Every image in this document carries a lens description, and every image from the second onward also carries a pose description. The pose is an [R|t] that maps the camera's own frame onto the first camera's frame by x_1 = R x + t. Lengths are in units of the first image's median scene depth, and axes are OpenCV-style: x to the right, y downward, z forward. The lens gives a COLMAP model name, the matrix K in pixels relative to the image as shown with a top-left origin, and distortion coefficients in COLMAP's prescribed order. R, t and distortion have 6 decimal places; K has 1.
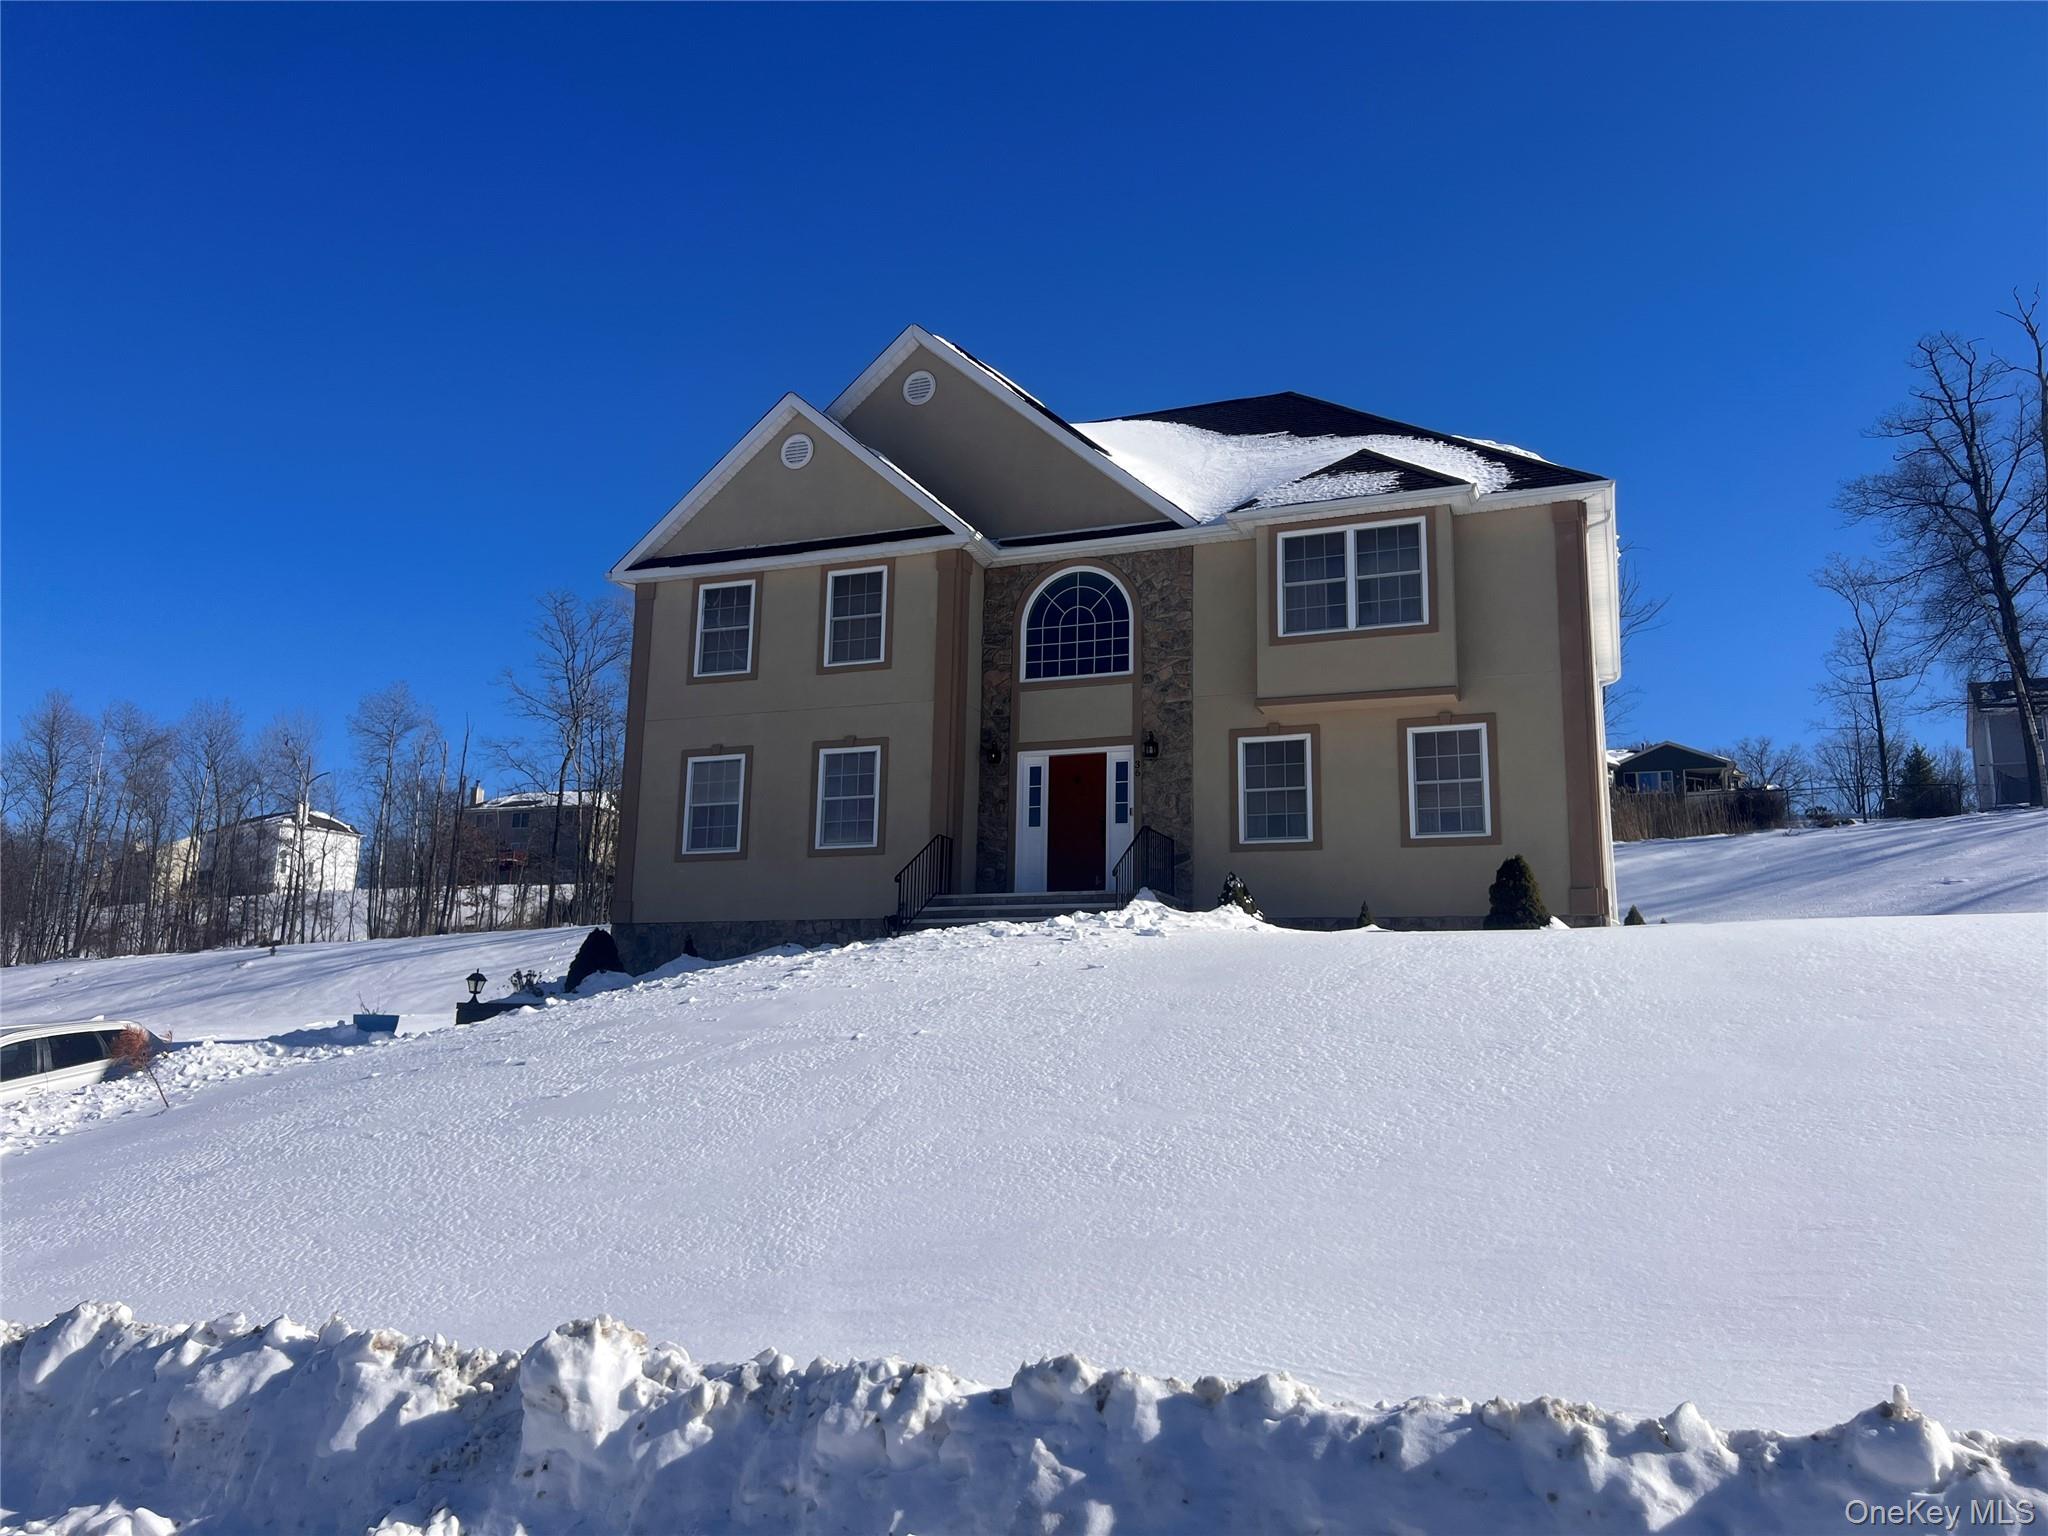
lens RADIAL K [[1553.0, 0, 1023.1], [0, 1553.0, 751.8], [0, 0, 1]] dist [0.053046, -0.049520]
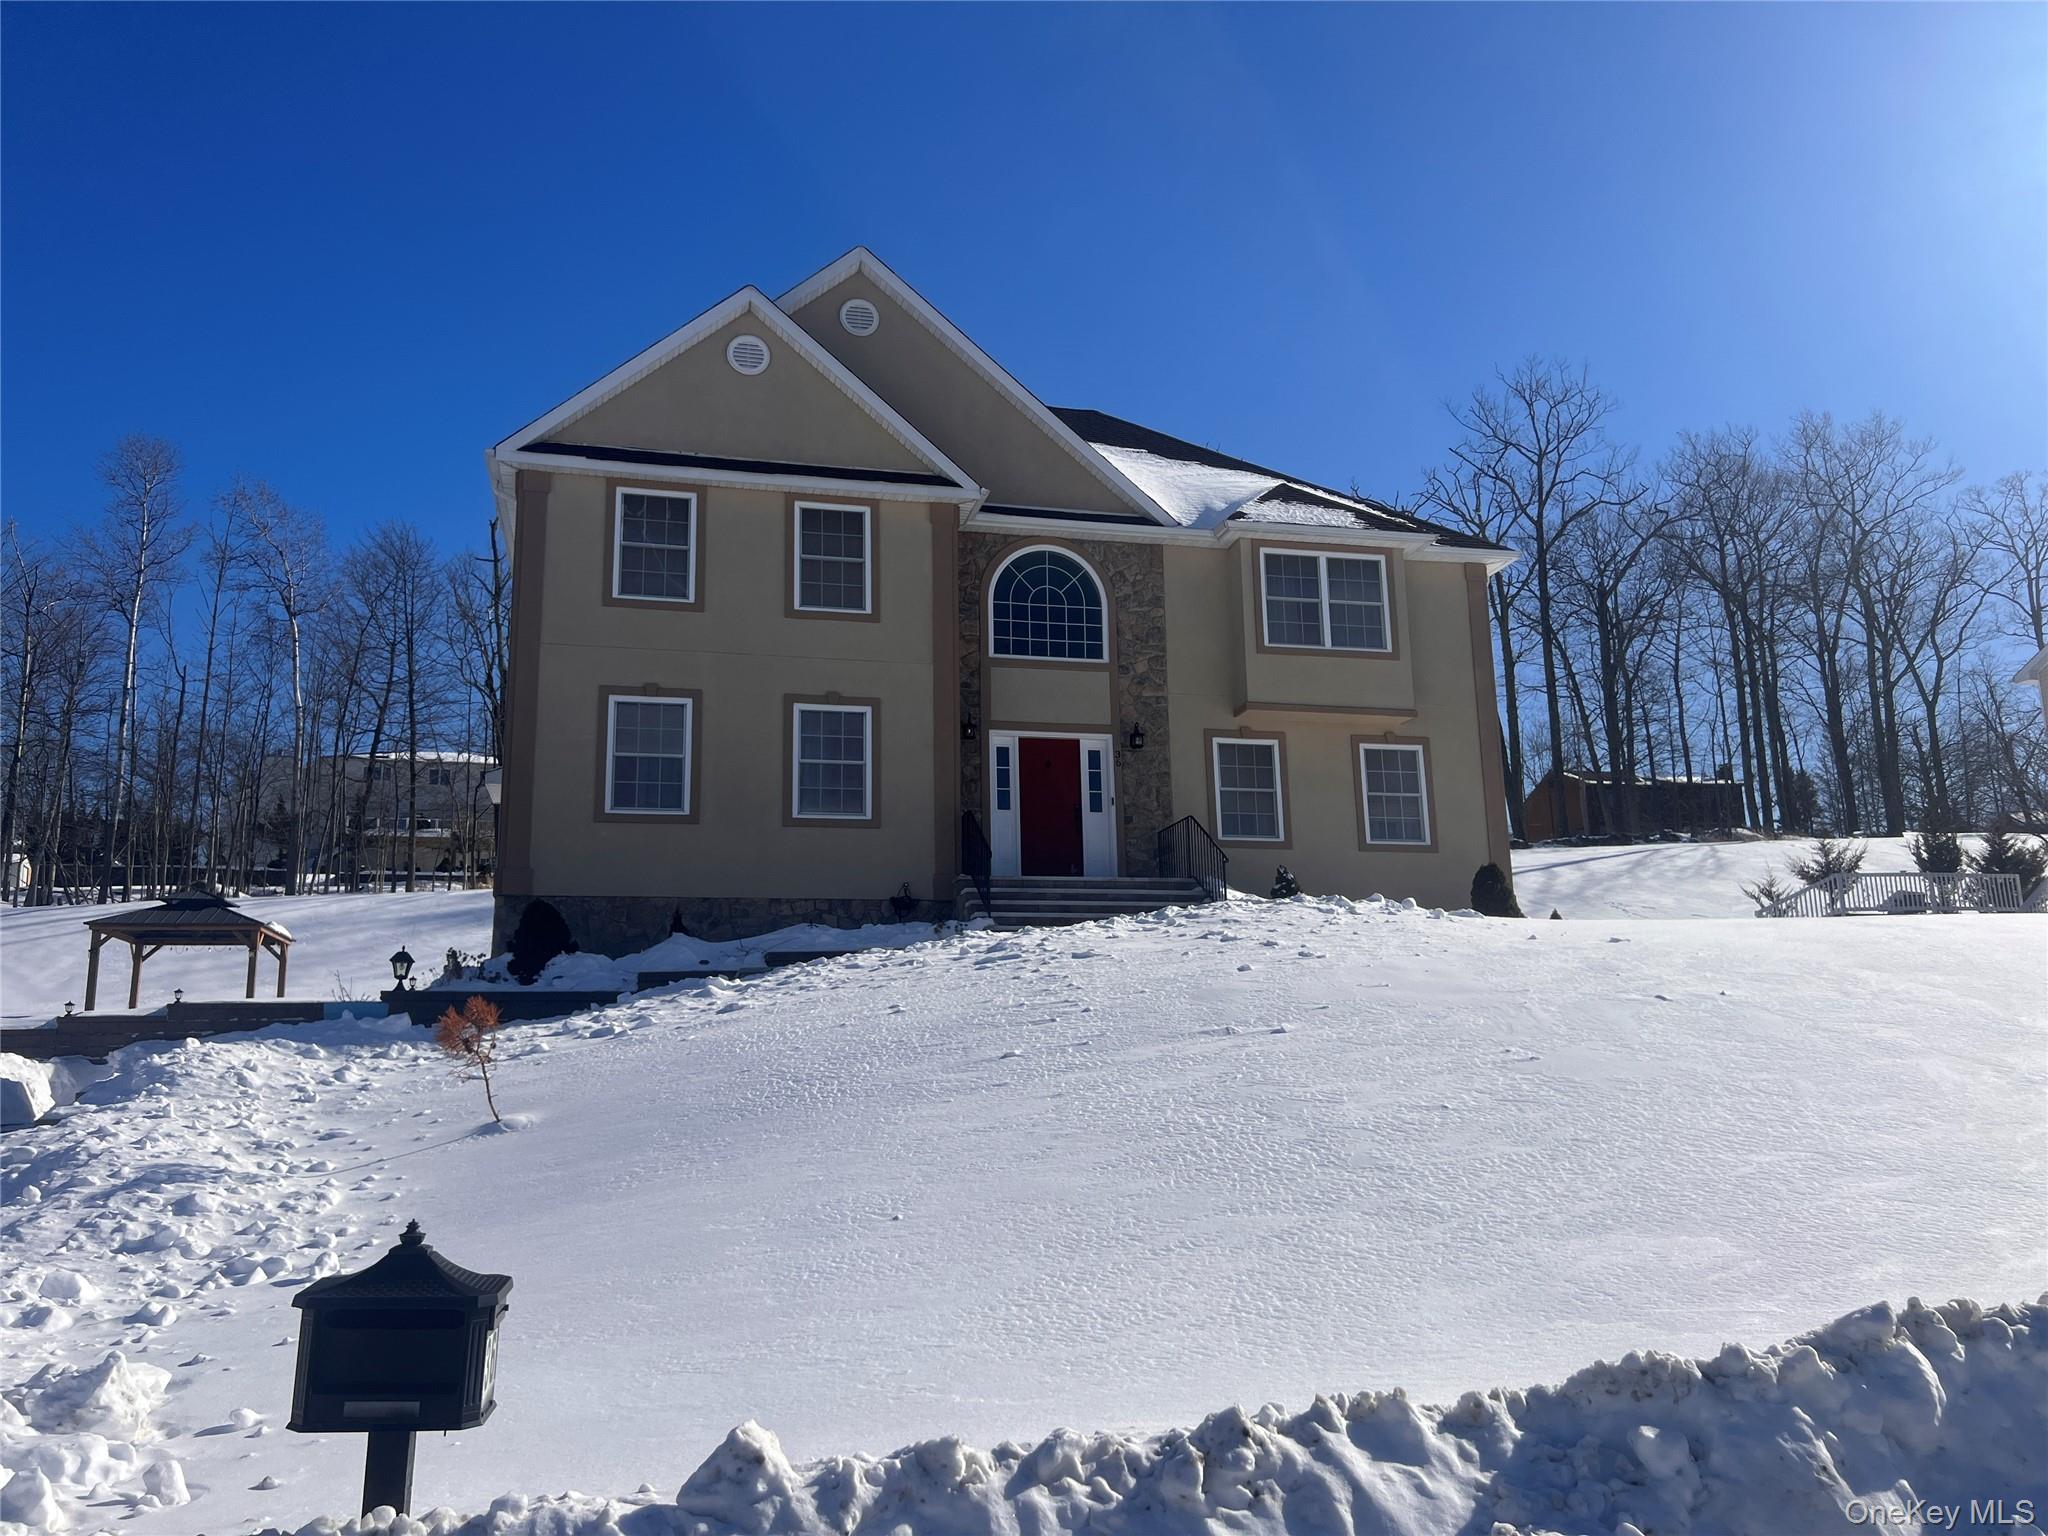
lens RADIAL K [[1553.0, 0, 1024.6], [0, 1553.0, 782.2], [0, 0, 1]] dist [0.053046, -0.049520]
pose [[0.807095, 0.082141, 0.584680, -0.539158], [-0.080665, 0.996330, -0.028623, 0.057594], [-0.584885, -0.024062, 0.810759, 0.223558]]
